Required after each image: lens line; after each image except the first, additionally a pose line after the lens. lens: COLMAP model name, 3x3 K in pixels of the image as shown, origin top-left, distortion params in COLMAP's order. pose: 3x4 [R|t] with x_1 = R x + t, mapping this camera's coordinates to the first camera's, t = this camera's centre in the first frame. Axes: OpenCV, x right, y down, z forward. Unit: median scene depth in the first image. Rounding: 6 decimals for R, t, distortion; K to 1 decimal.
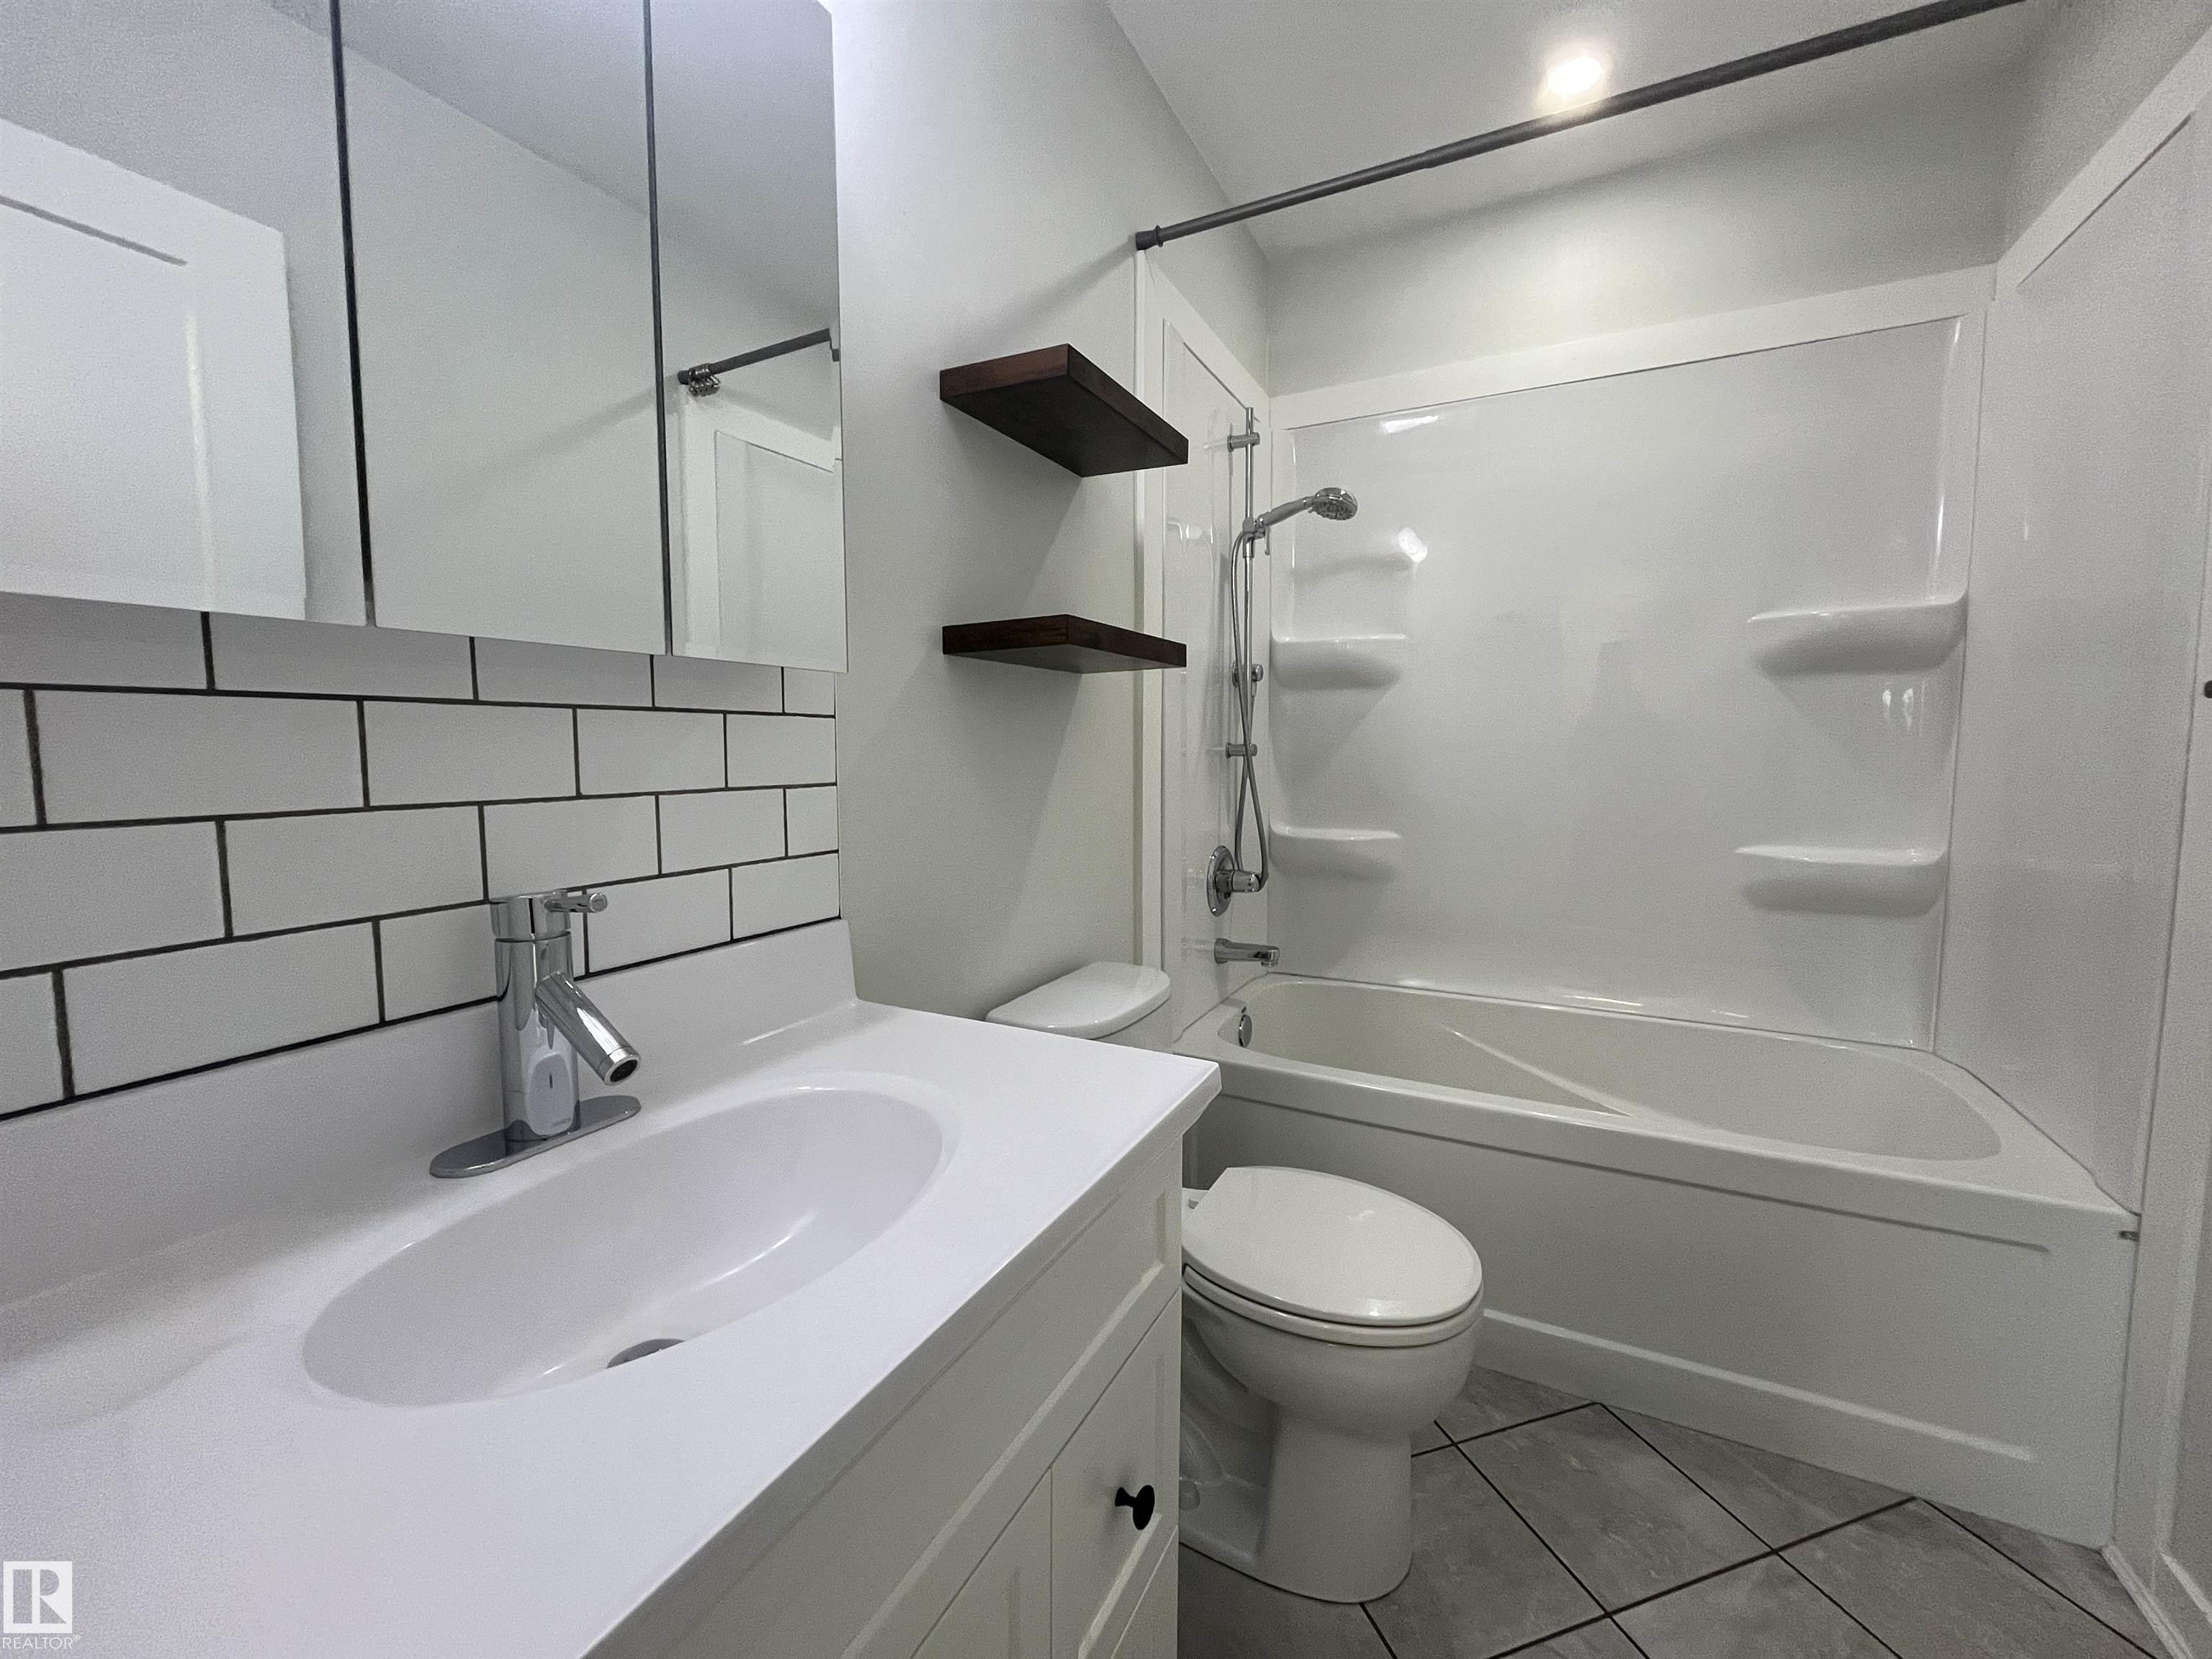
lens RADIAL K [[889.3, 0, 1104.9], [0, 889.3, 813.5], [0, 0, 1]] dist [-0.003021, -0.000062]
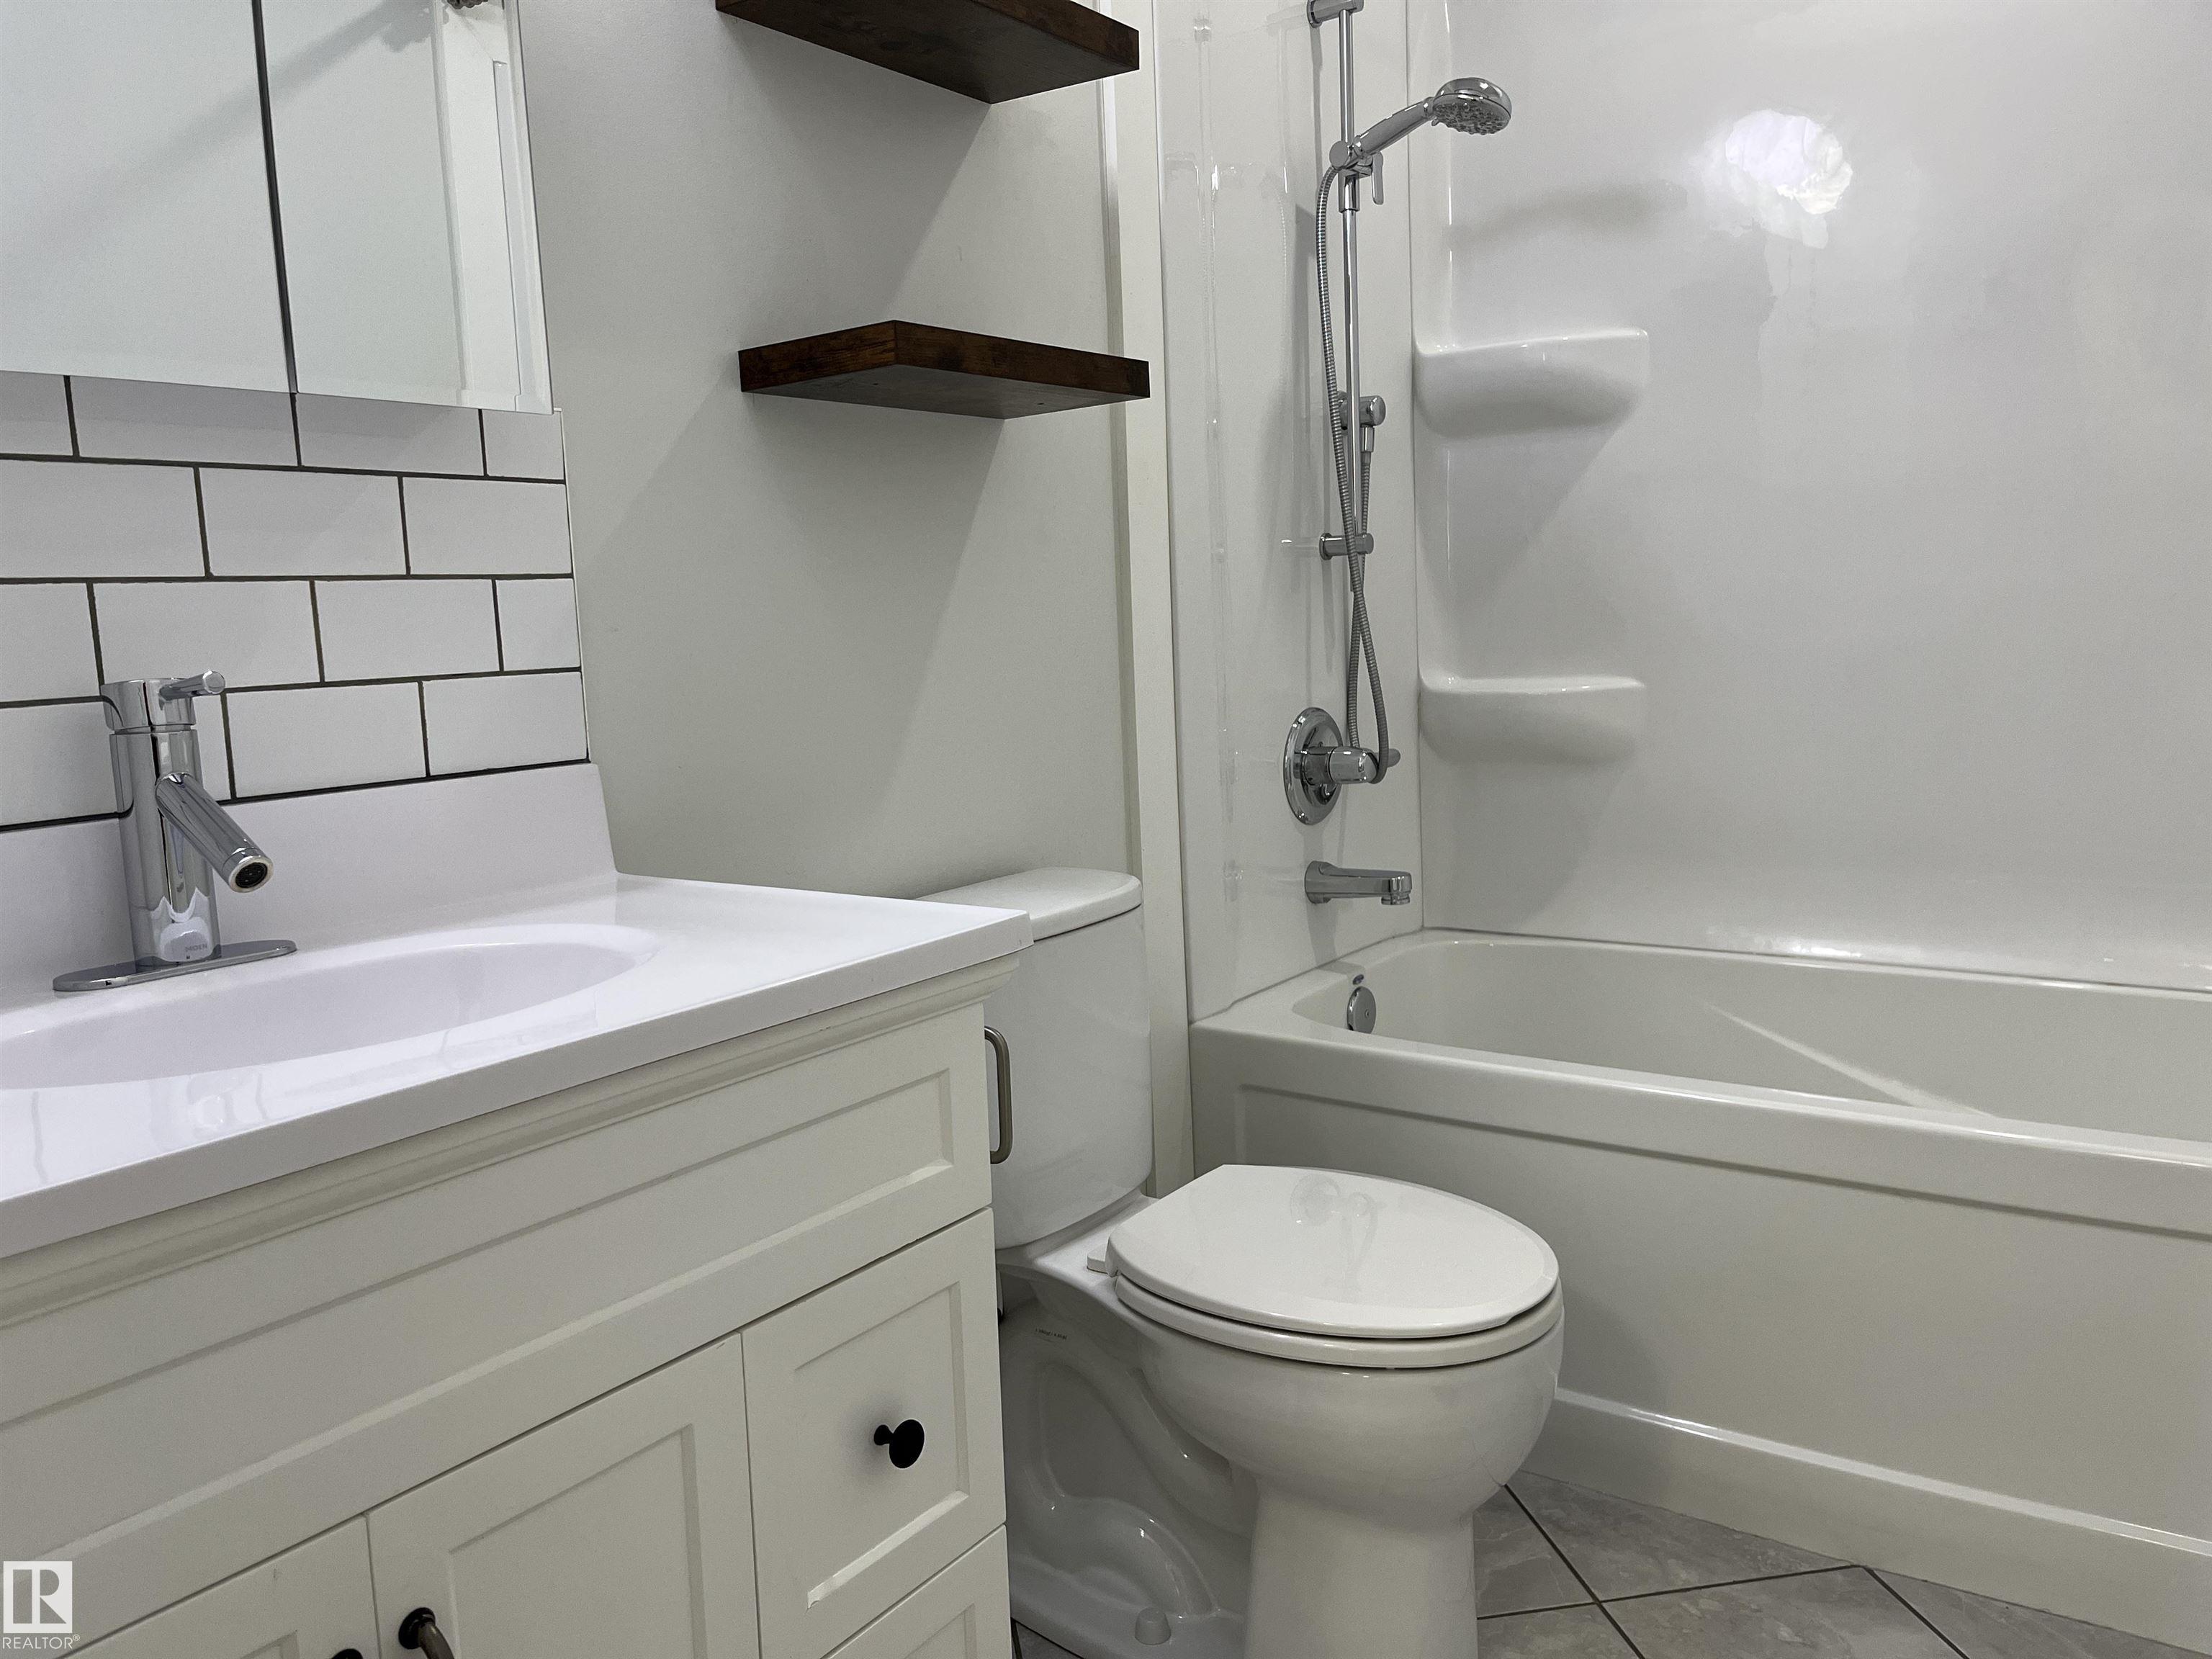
lens RADIAL K [[1670.9, 0, 1081.6], [0, 1670.9, 827.1], [0, 0, 1]] dist [0.039518, -0.049049]
pose [[0.988186, -0.021152, -0.151790, 0.161316], [0.029736, 0.998070, 0.054511, 0.056459], [0.150345, -0.058381, 0.986908, -0.156318]]
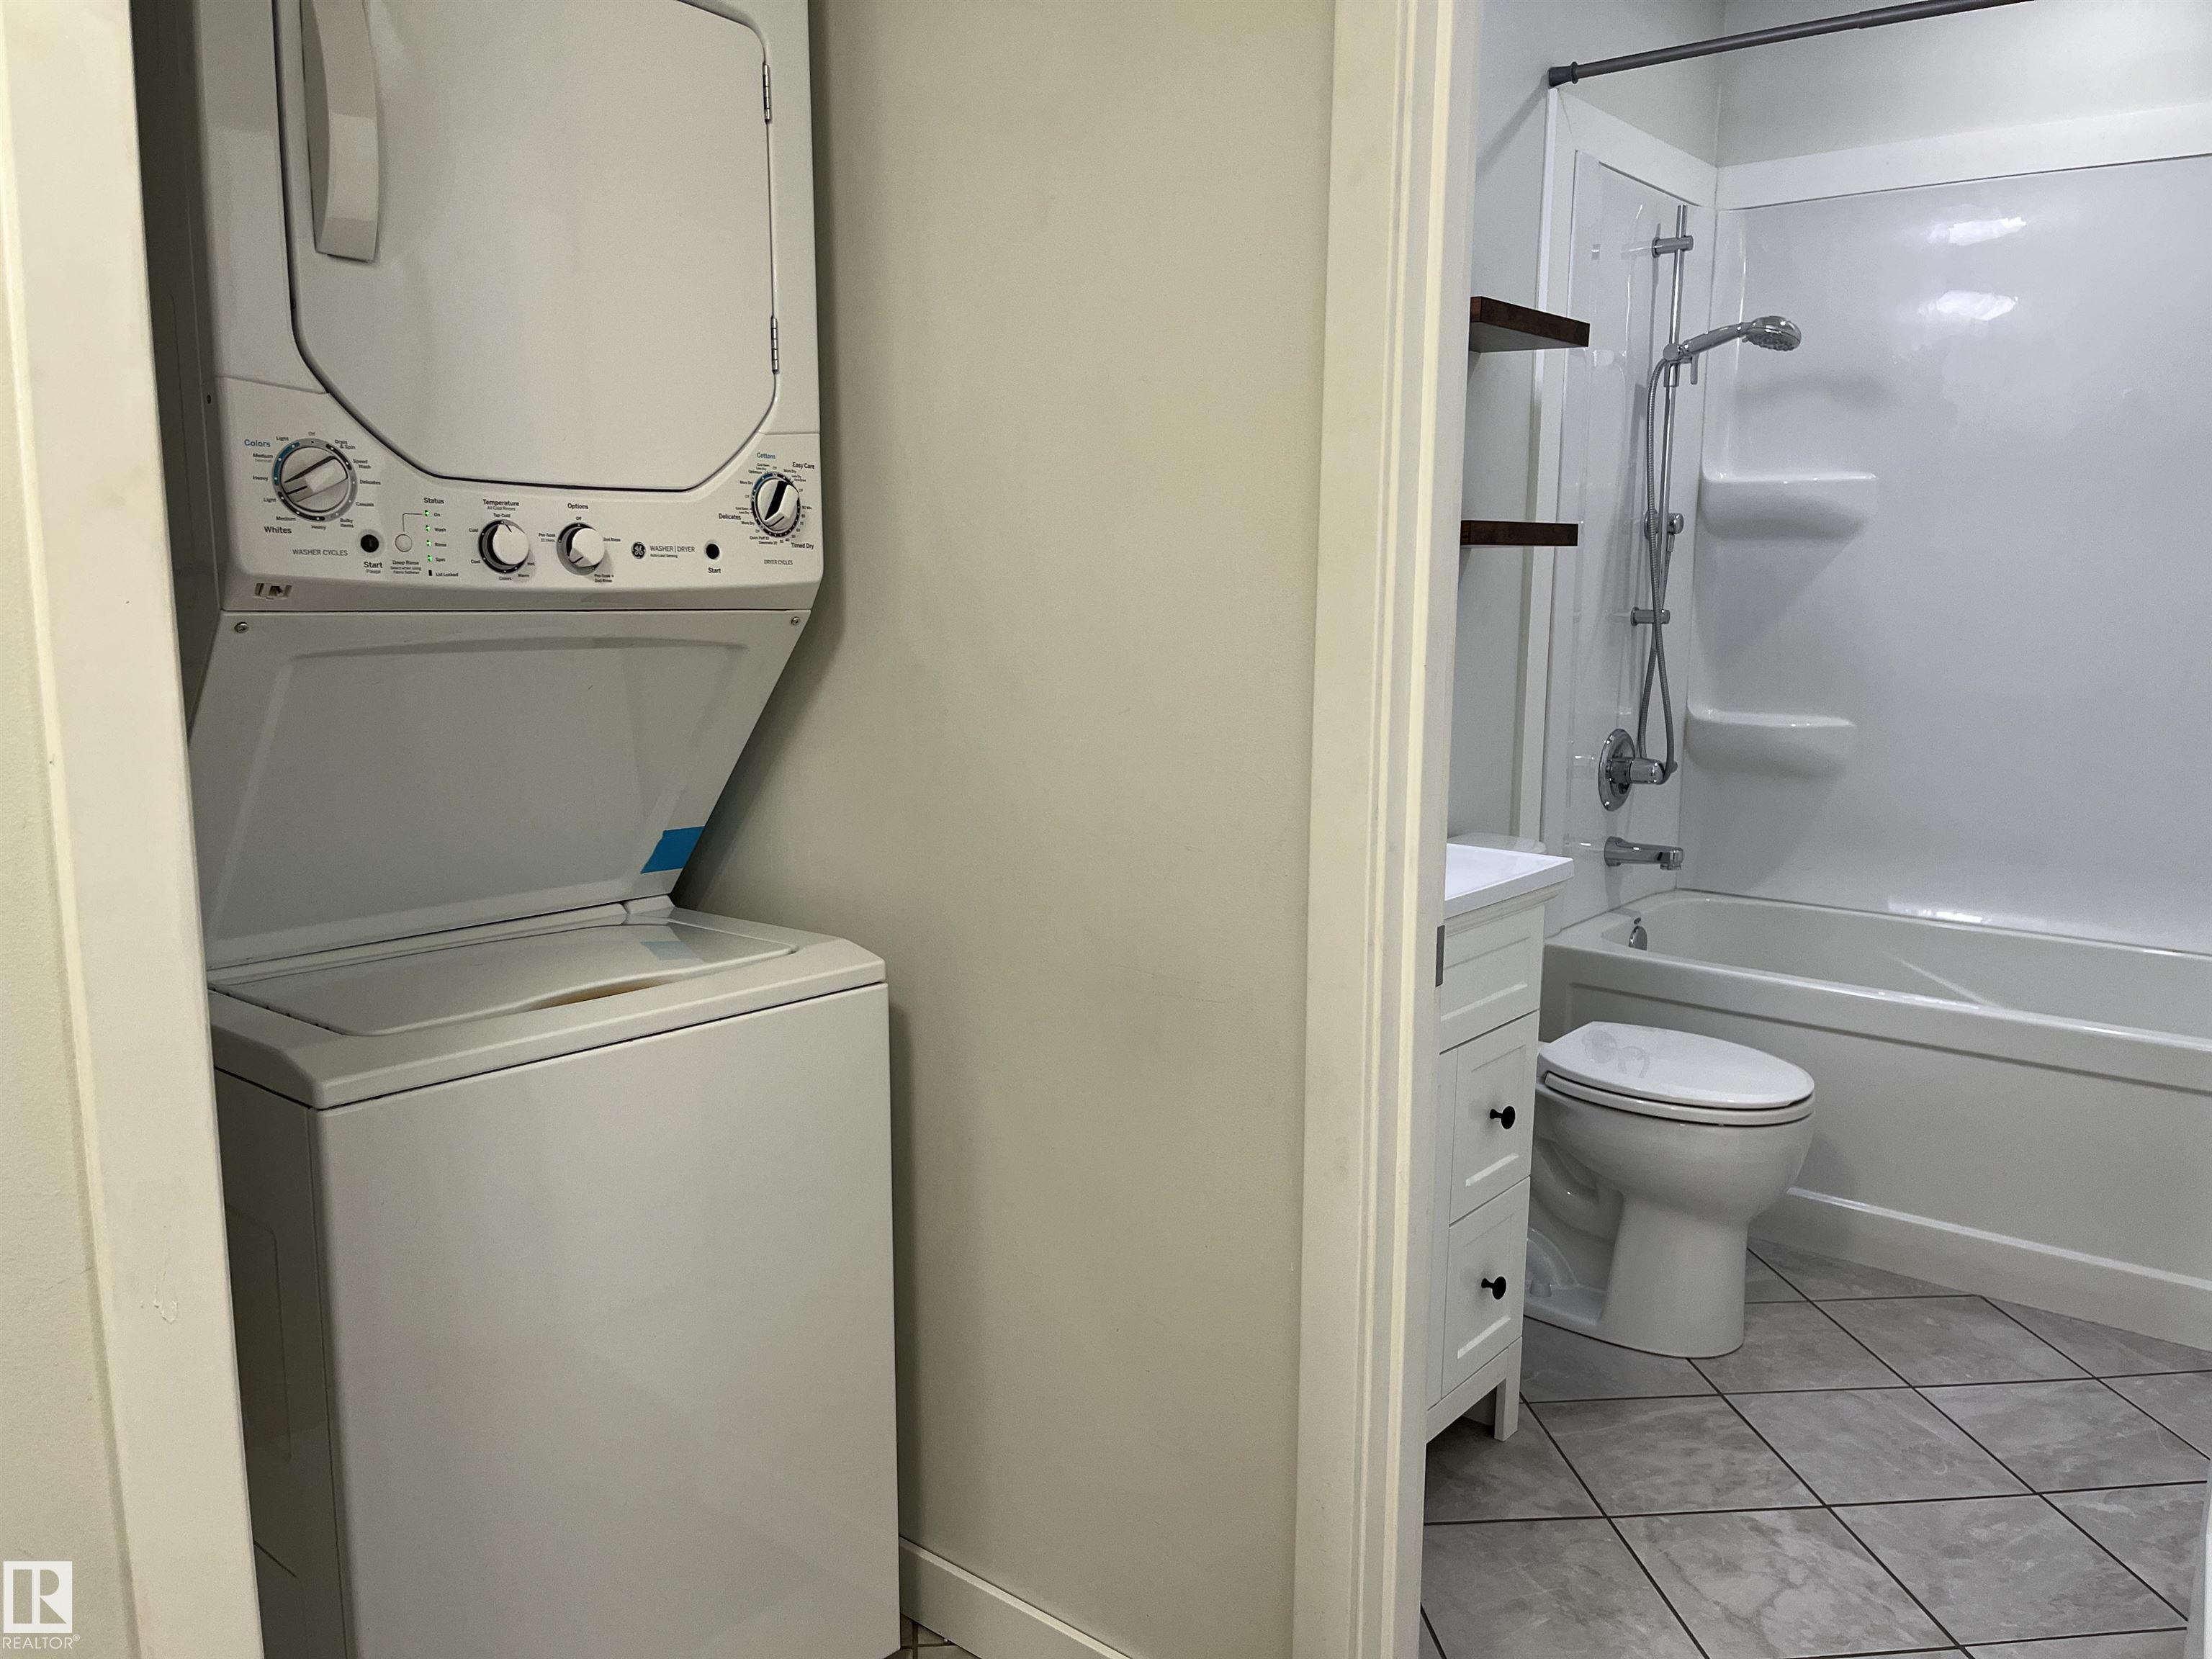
lens RADIAL K [[1670.9, 0, 1081.6], [0, 1670.9, 827.1], [0, 0, 1]] dist [0.039518, -0.049049]
pose [[0.976696, 0.040331, -0.210804, -0.034205], [-0.022900, 0.996162, 0.084485, 0.006380], [0.213402, -0.077689, 0.973871, -0.768597]]
